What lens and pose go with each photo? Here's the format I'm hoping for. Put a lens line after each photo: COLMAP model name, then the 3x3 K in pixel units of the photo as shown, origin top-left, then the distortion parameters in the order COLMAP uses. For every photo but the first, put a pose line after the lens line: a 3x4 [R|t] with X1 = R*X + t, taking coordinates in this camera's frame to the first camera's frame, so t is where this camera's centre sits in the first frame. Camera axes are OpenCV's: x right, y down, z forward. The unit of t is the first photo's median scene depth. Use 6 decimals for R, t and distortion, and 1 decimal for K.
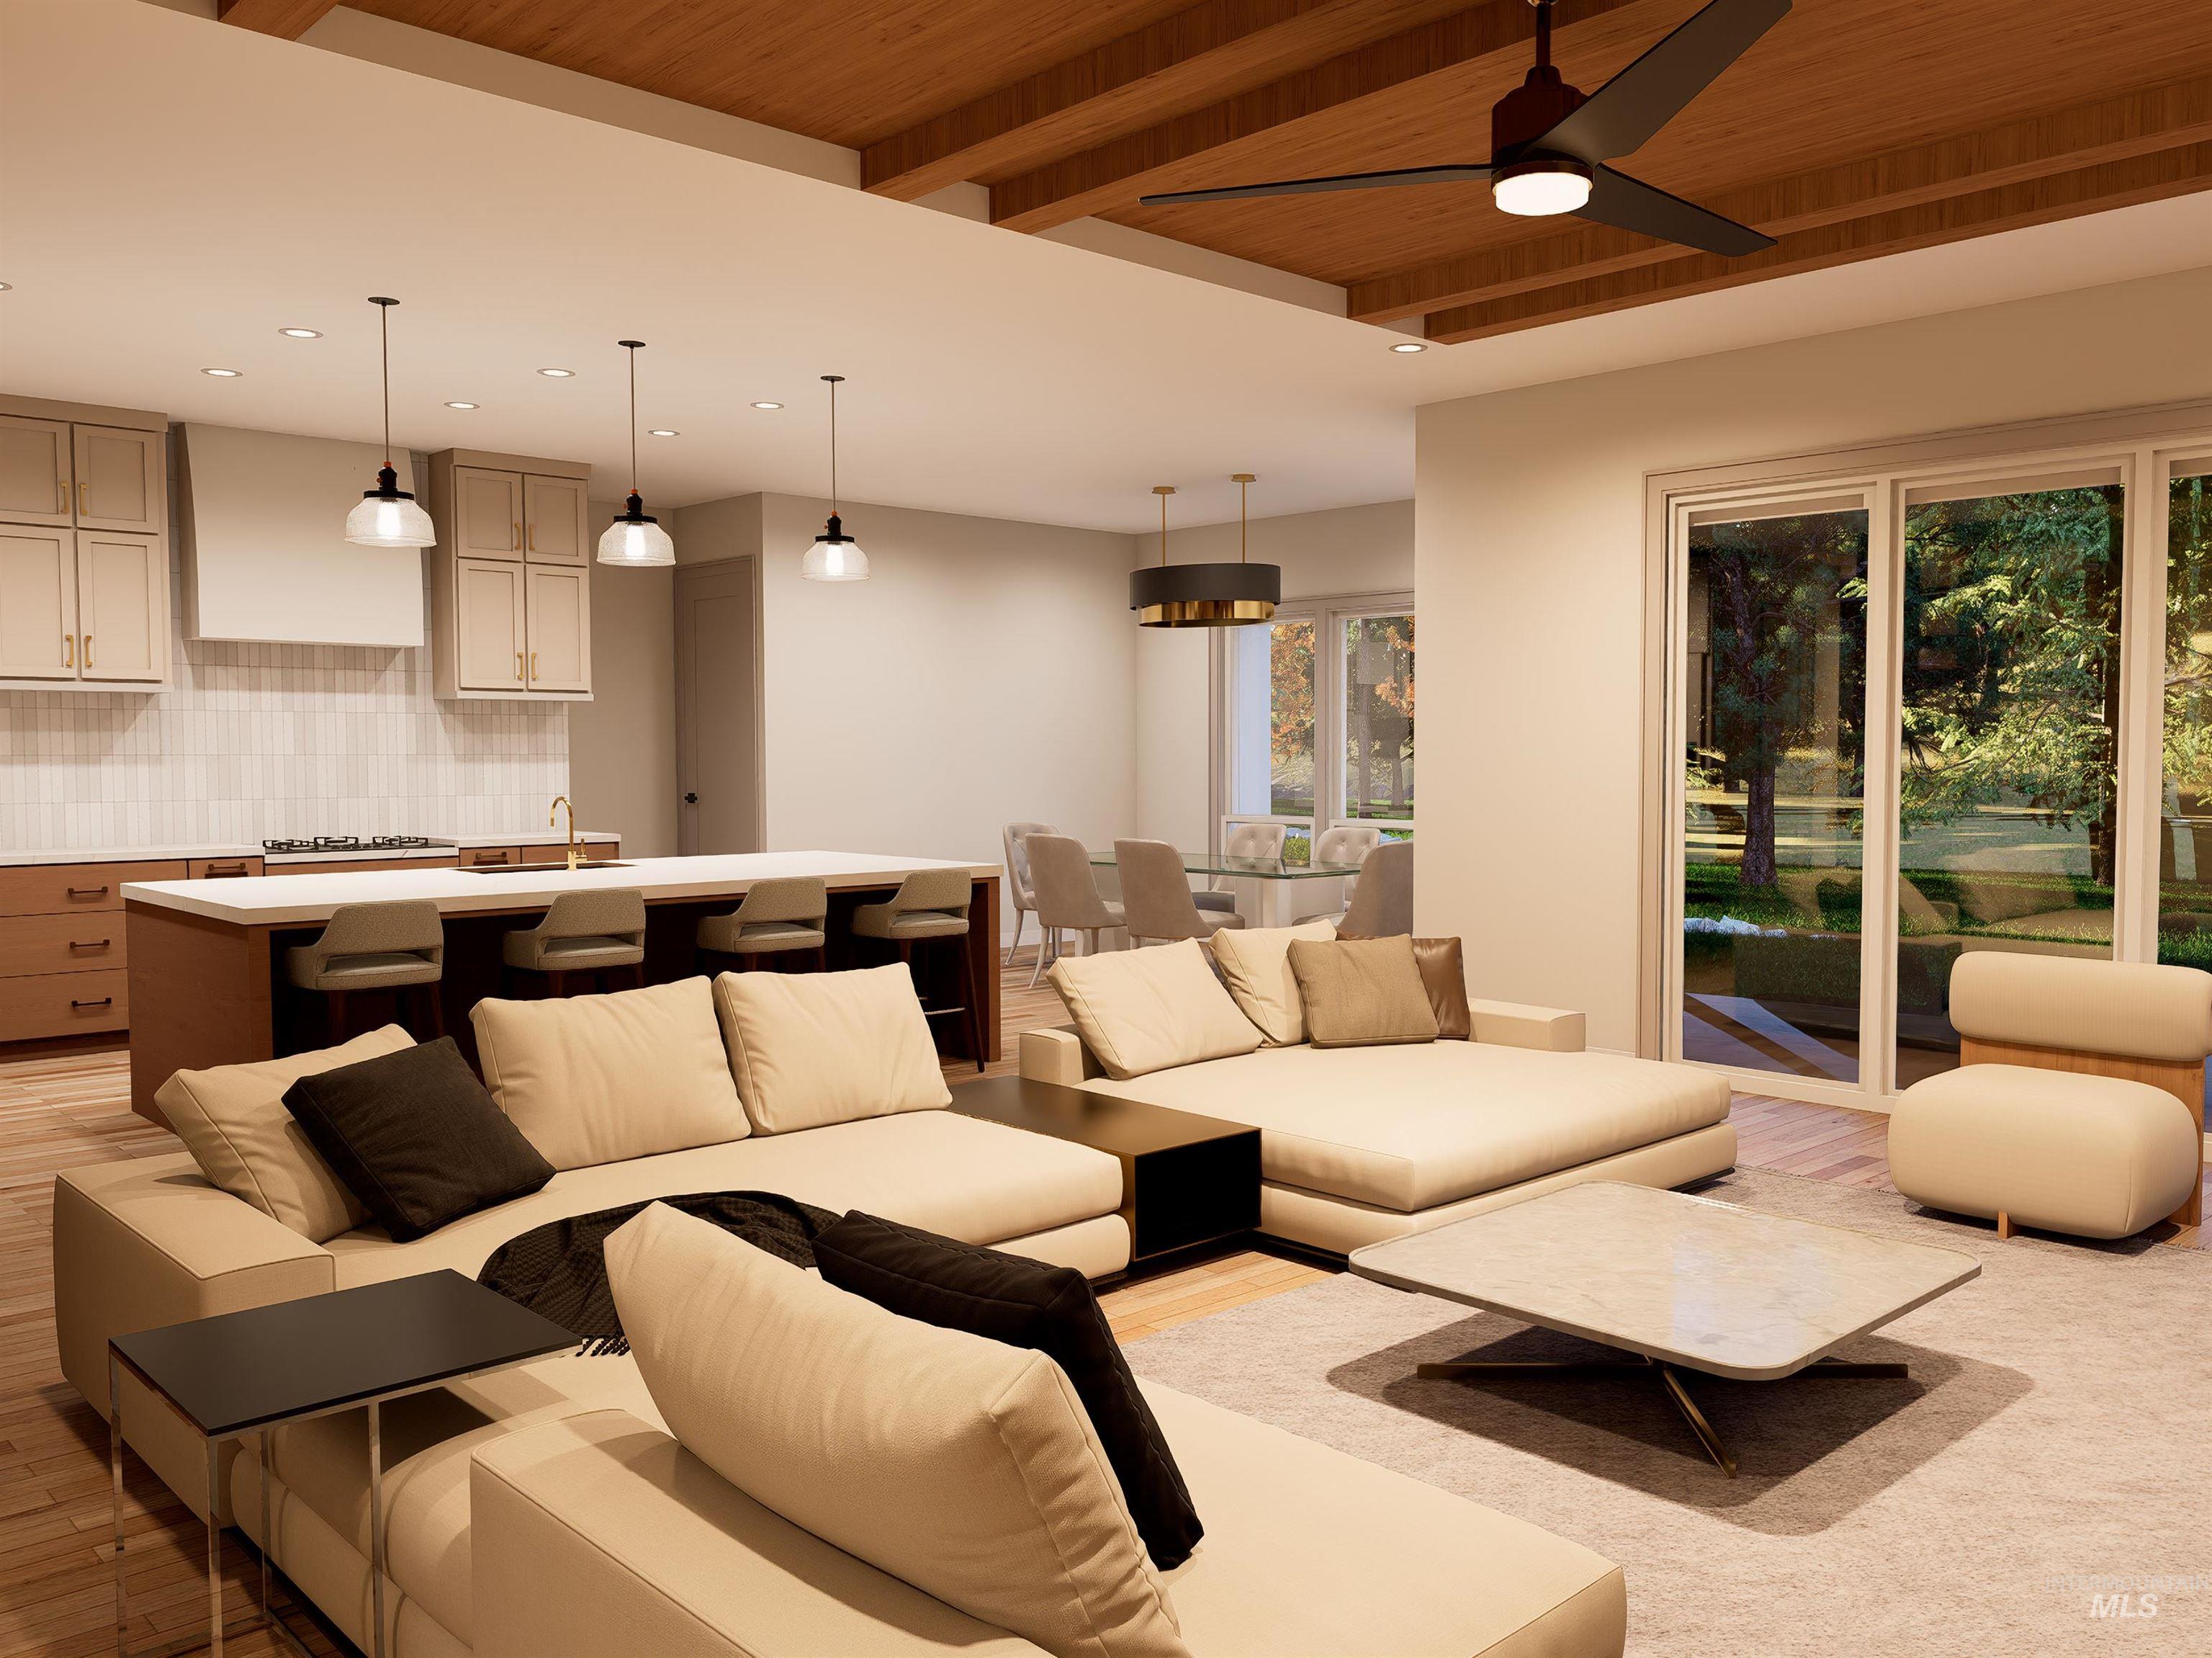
lens RADIAL K [[1726.9, 0, 1109.2], [0, 1726.9, 840.9], [0, 0, 1]] dist [-0.001581, -0.009092]
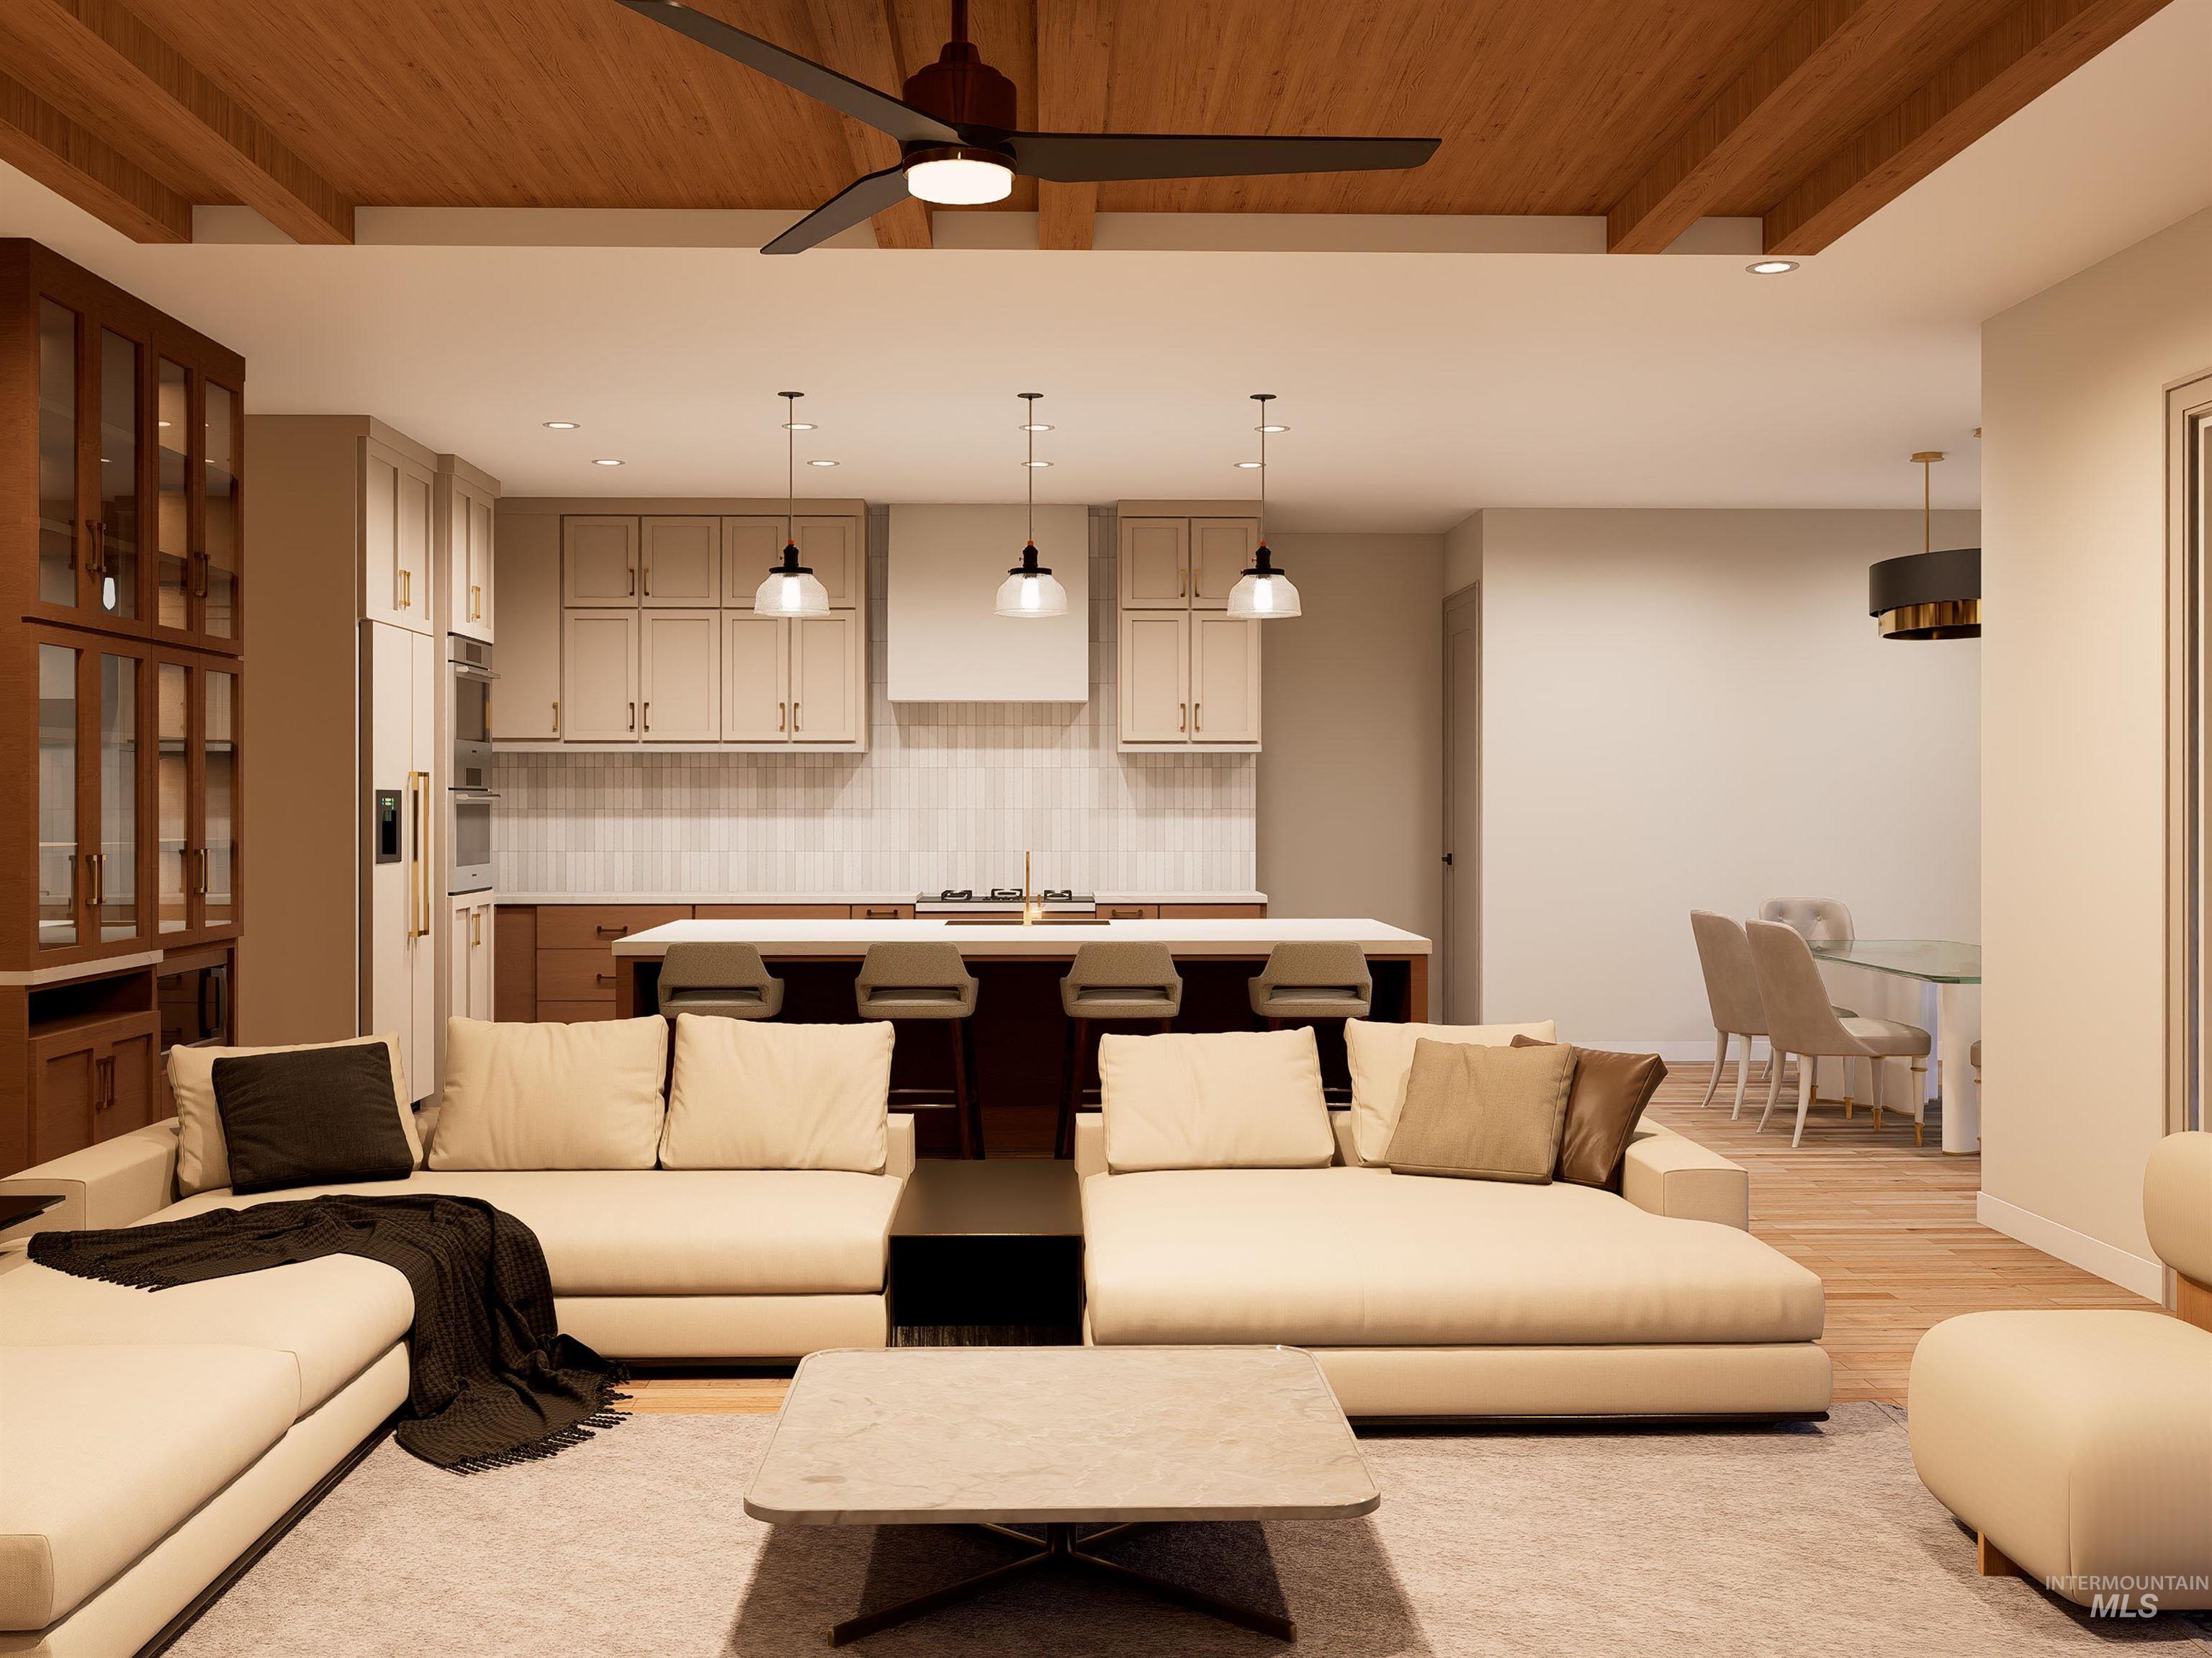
lens RADIAL K [[2107.7, 0, 1101.1], [0, 2107.7, 819.8], [0, 0, 1]] dist [0.000453, -0.024708]
pose [[0.741196, 0.004625, -0.671273, 0.453222], [-0.034777, 0.998898, -0.031517, -0.006007], [0.670388, 0.046705, 0.740540, 0.112695]]
